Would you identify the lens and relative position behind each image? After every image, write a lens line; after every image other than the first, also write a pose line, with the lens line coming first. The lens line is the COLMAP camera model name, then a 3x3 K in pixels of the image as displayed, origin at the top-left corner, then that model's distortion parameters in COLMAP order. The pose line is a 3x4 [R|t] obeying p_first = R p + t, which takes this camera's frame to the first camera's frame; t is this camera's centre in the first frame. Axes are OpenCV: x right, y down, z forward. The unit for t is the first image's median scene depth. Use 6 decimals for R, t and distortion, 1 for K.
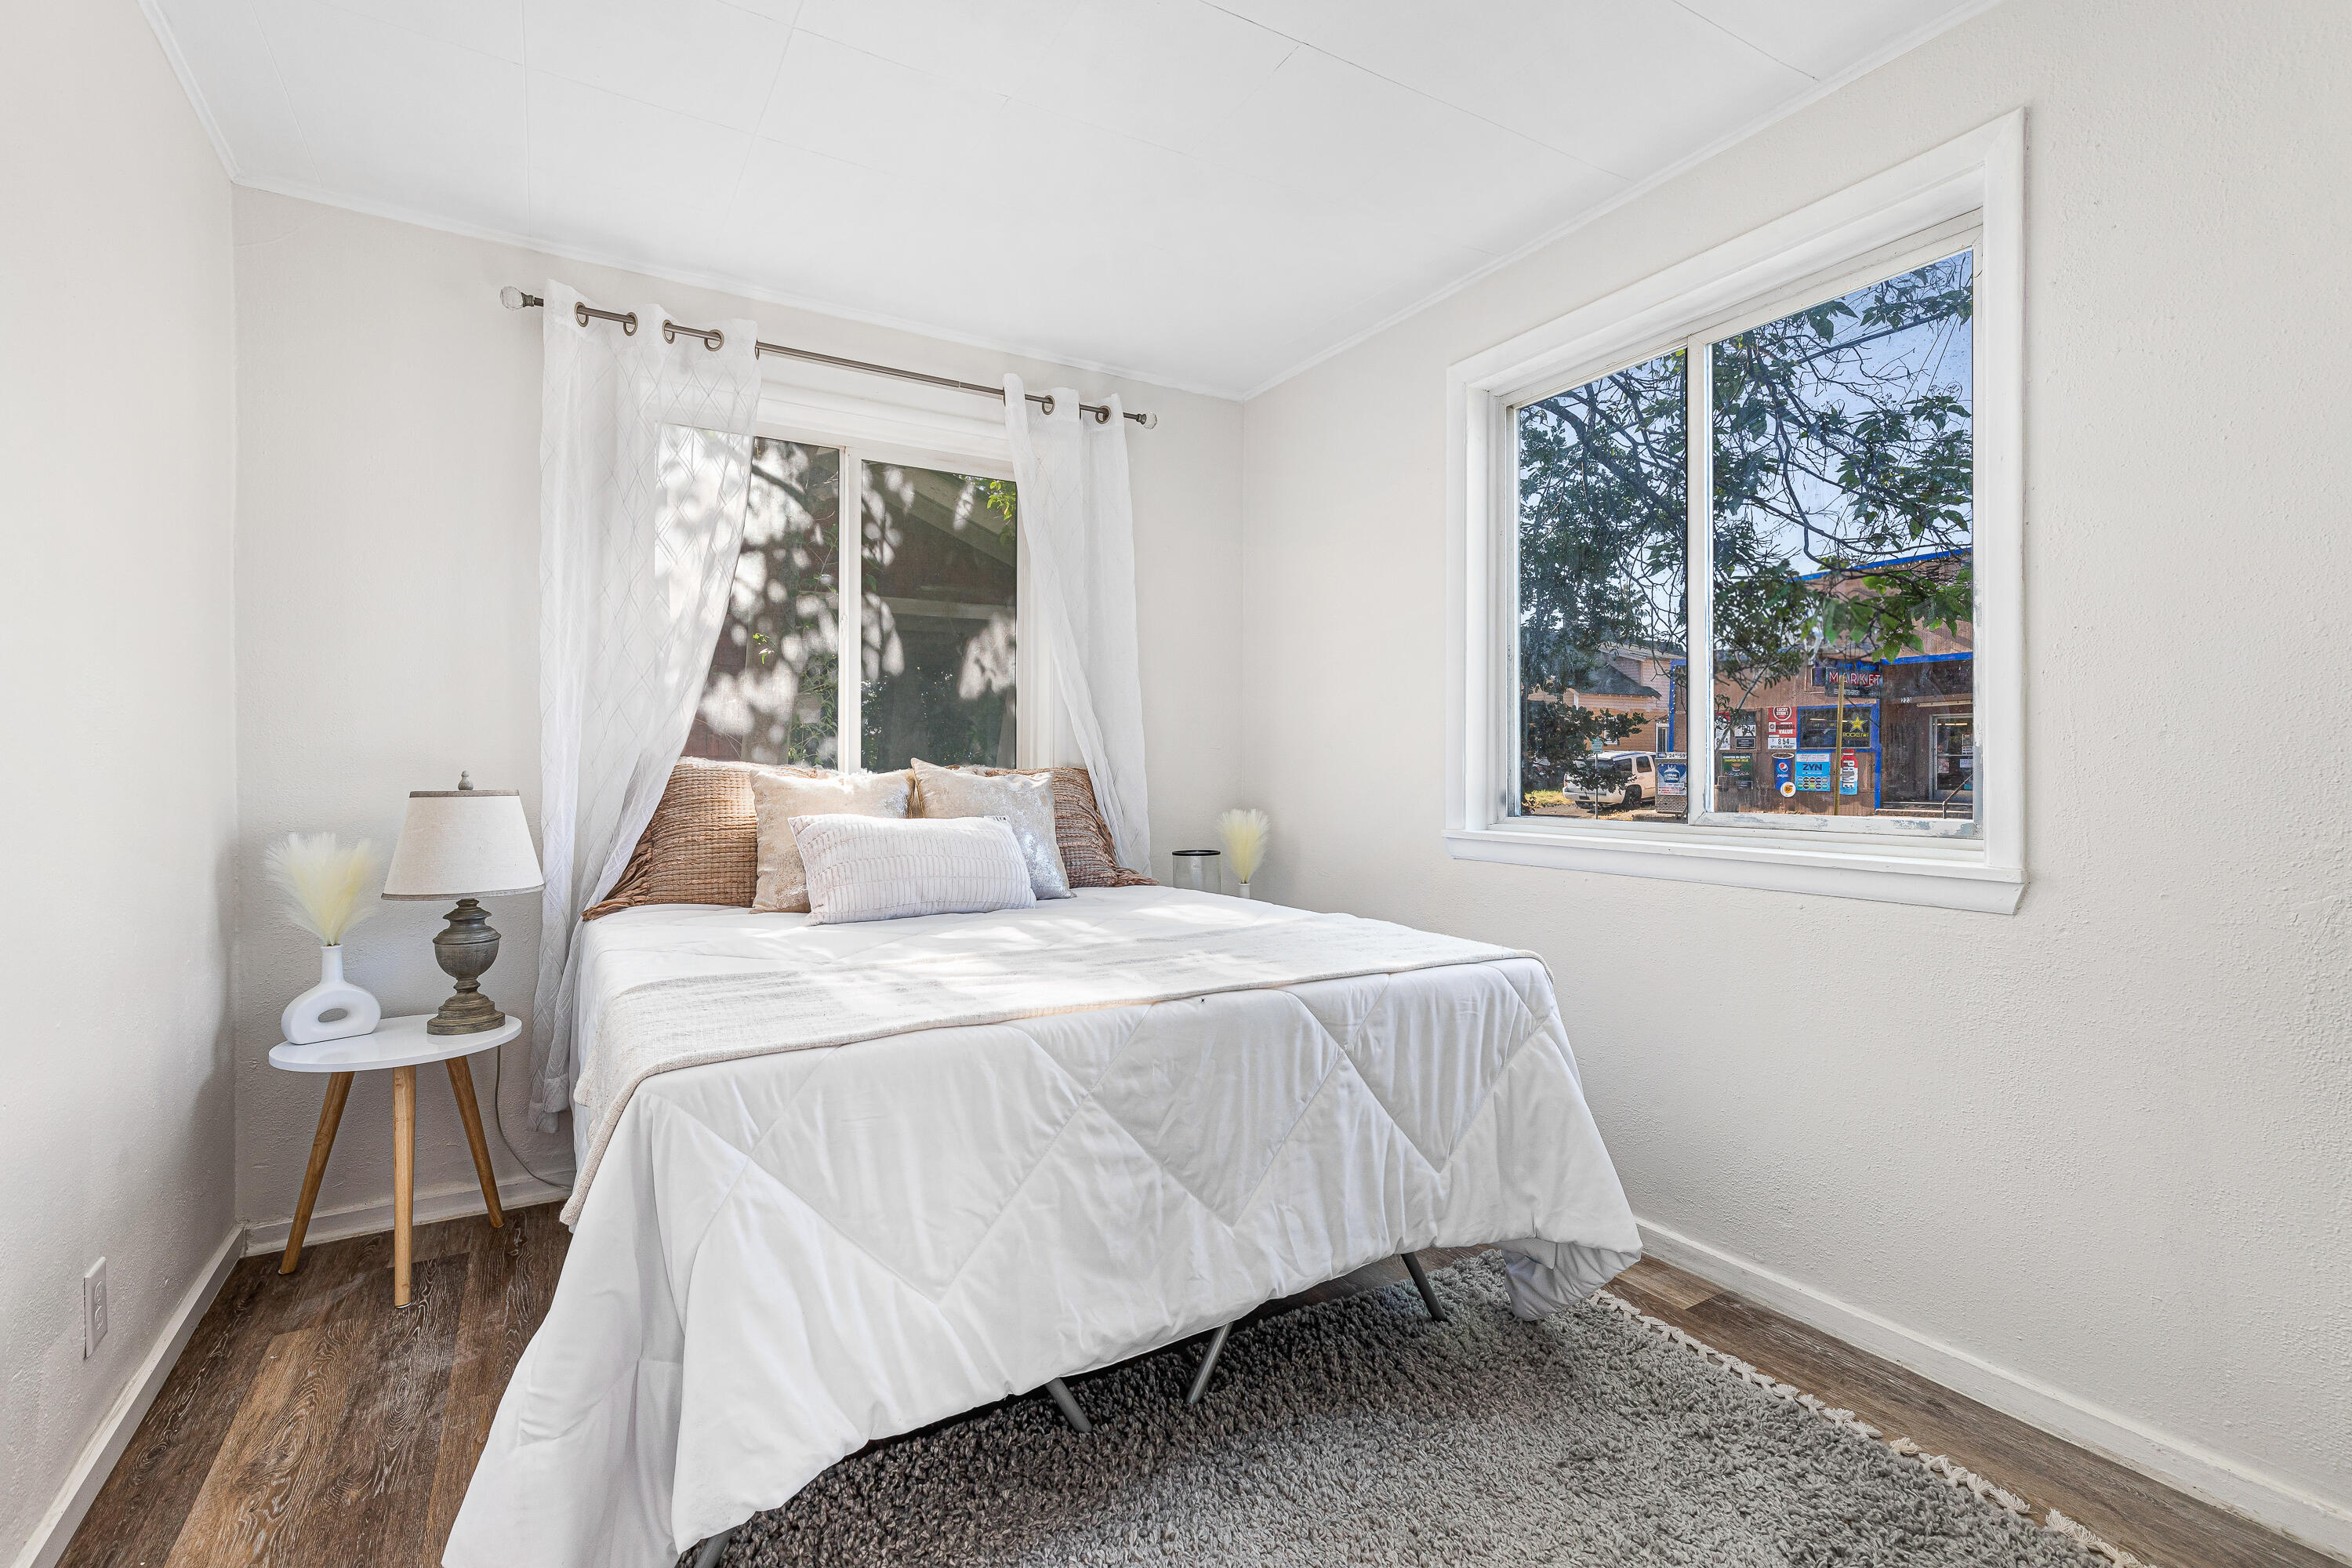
lens RADIAL K [[1070.2, 0, 1168.3], [0, 1070.2, 766.9], [0, 0, 1]] dist [0.005106, 0.001333]
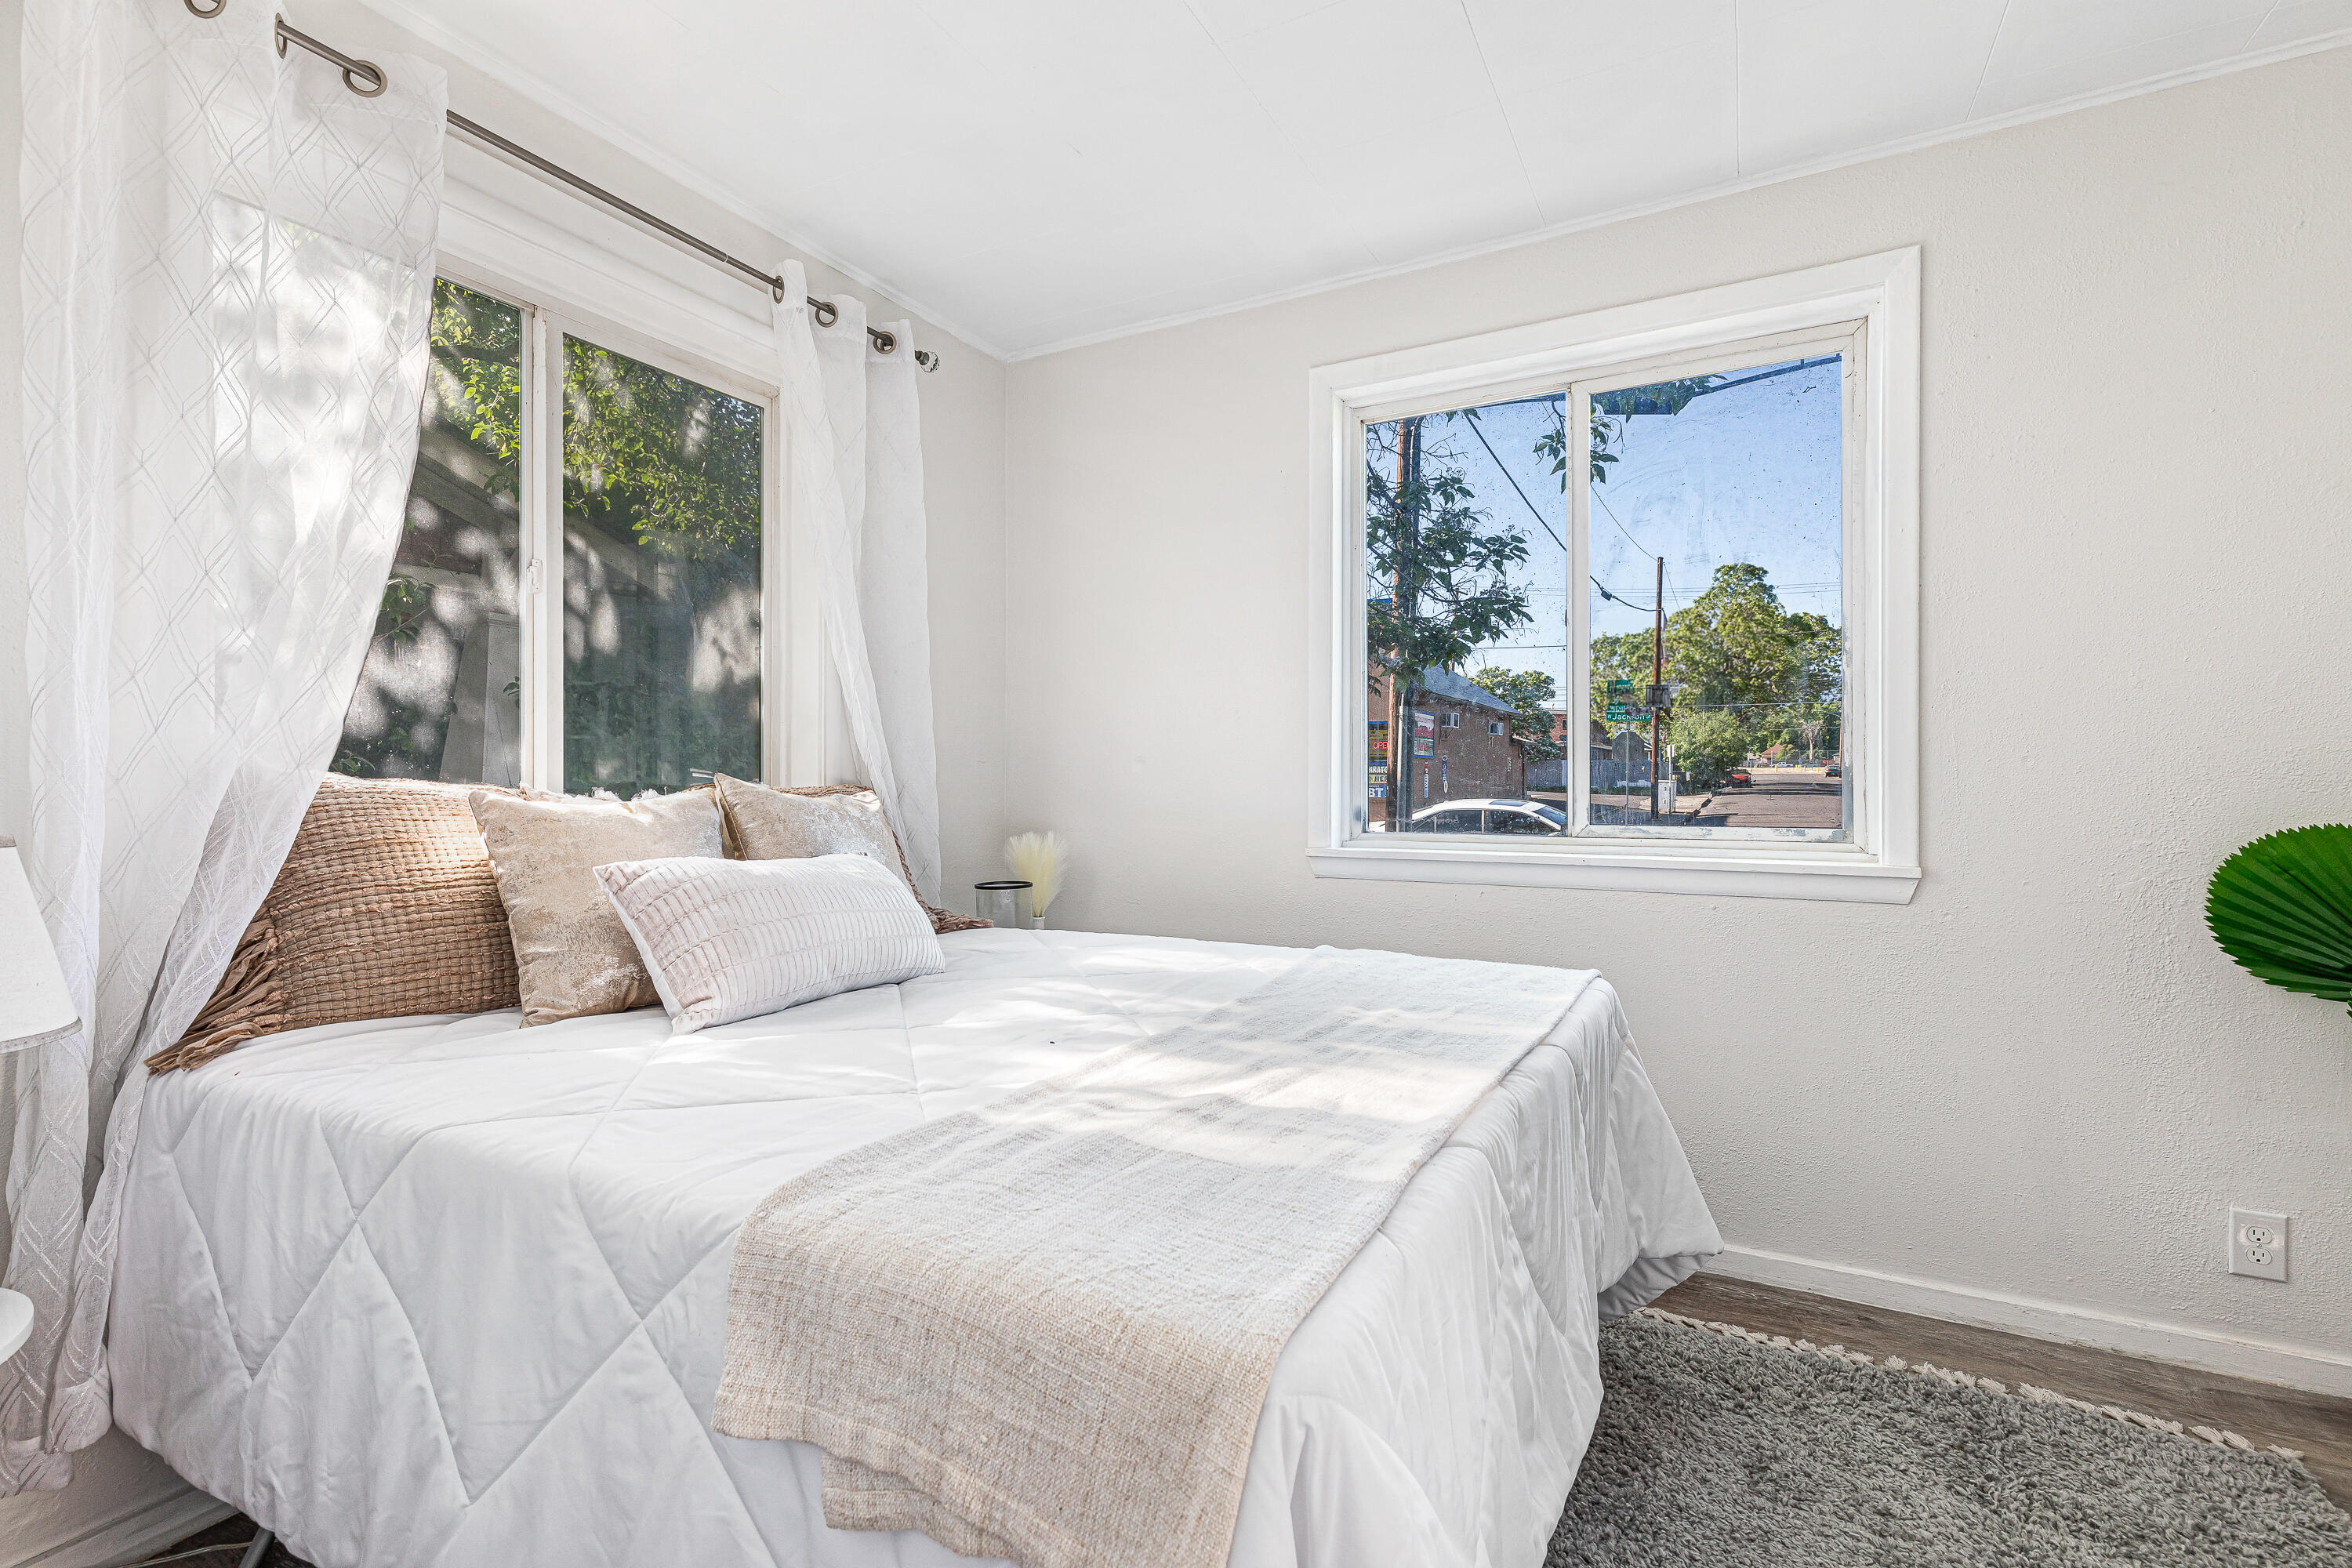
lens RADIAL K [[1070.2, 0, 1167.7], [0, 1070.2, 789.8], [0, 0, 1]] dist [0.005106, 0.001333]
pose [[0.854844, -0.005555, 0.518856, -0.317661], [0.001670, 0.999967, 0.007953, -0.002469], [-0.518883, -0.005932, 0.854825, 0.220232]]
